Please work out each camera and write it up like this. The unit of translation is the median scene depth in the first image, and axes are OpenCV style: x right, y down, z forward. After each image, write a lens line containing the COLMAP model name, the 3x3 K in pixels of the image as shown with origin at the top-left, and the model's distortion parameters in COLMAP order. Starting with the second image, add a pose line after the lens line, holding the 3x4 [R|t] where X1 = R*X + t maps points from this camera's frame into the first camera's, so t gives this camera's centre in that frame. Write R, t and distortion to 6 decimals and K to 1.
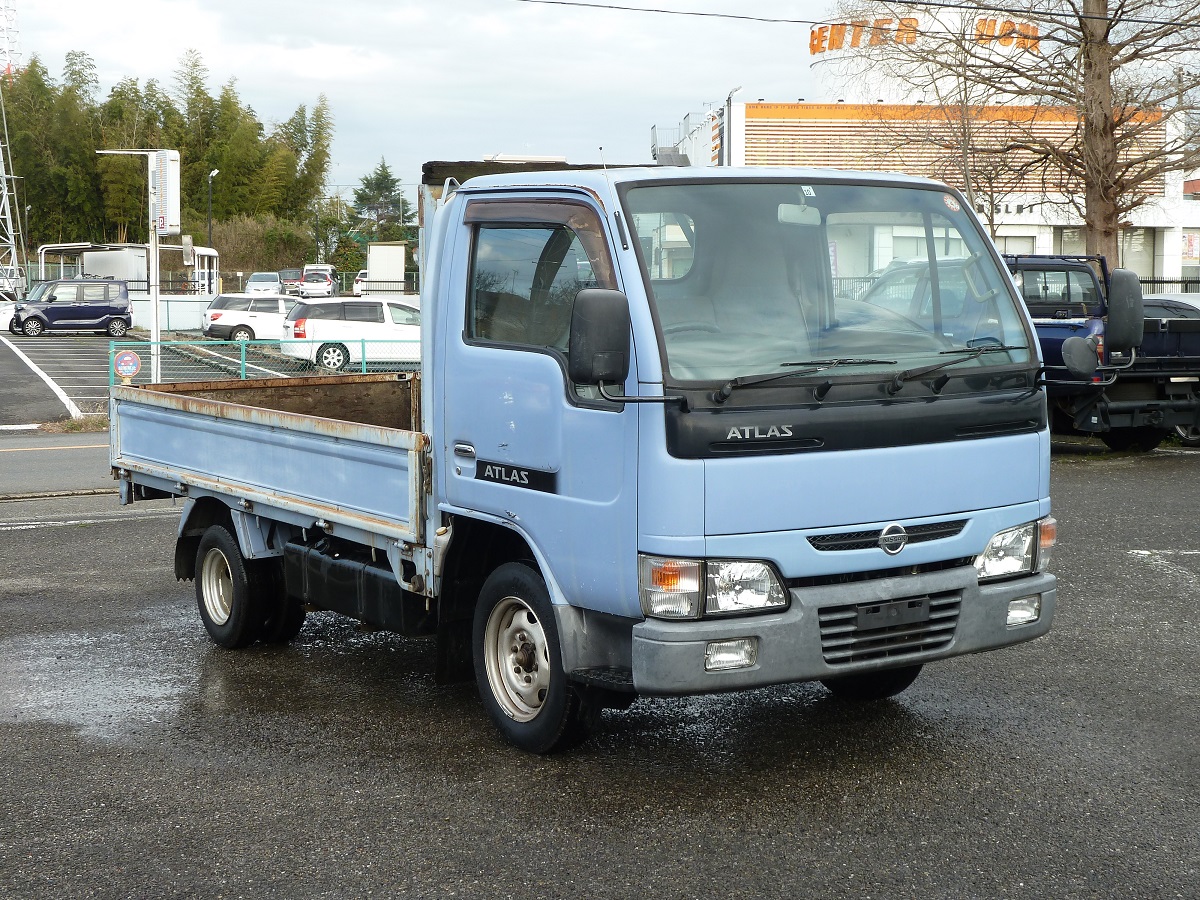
lens RADIAL K [[1943.5, 0, 600.0], [0, 1943.5, 450.0], [0, 0, 1]] dist [-0.026776, -0.038354]
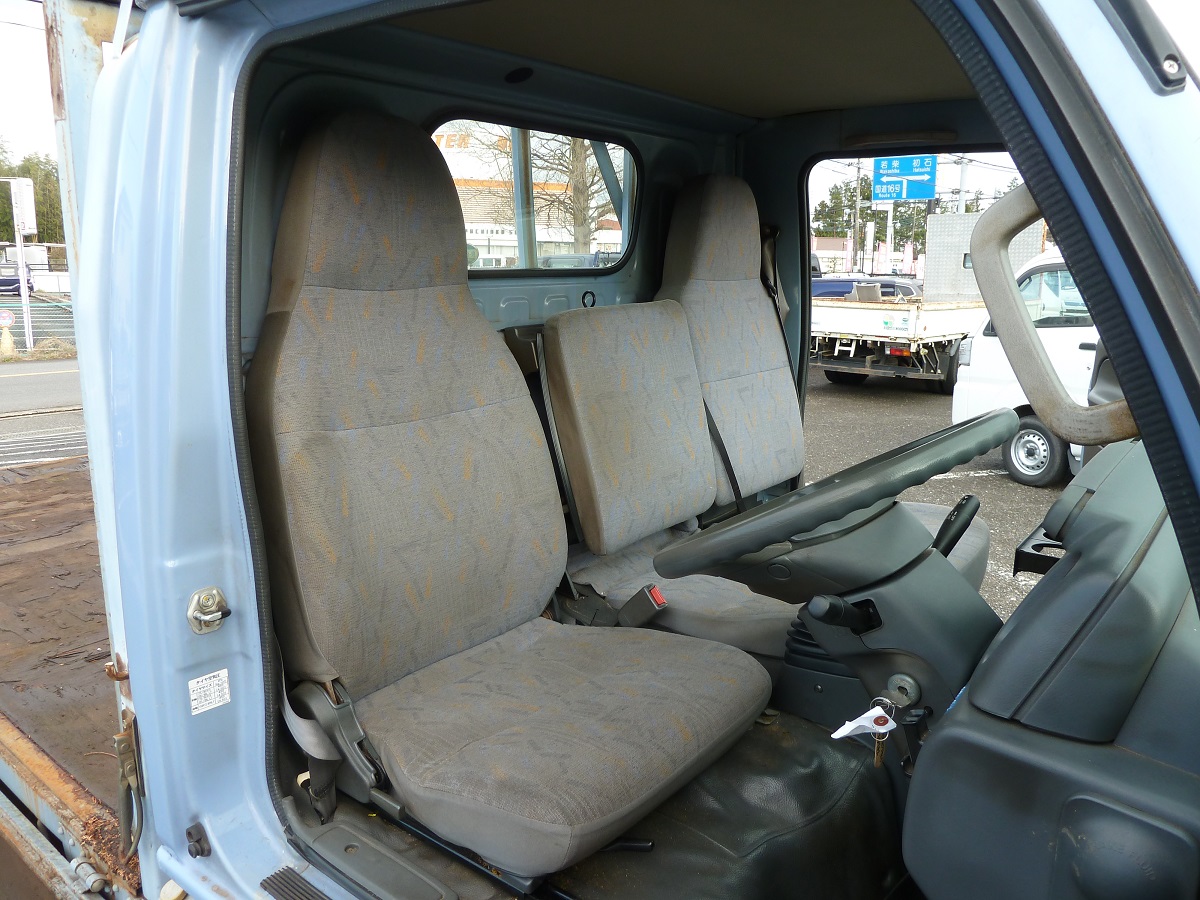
lens RADIAL K [[885.8, 0, 600.0], [0, 885.8, 450.0], [0, 0, 1]] dist [-0.010719, -0.005510]
pose [[0.951233, -0.053123, 0.303865, -0.041196], [0.017413, 0.992736, 0.119043, -0.059824], [-0.307982, -0.107946, 0.945248, 0.679937]]
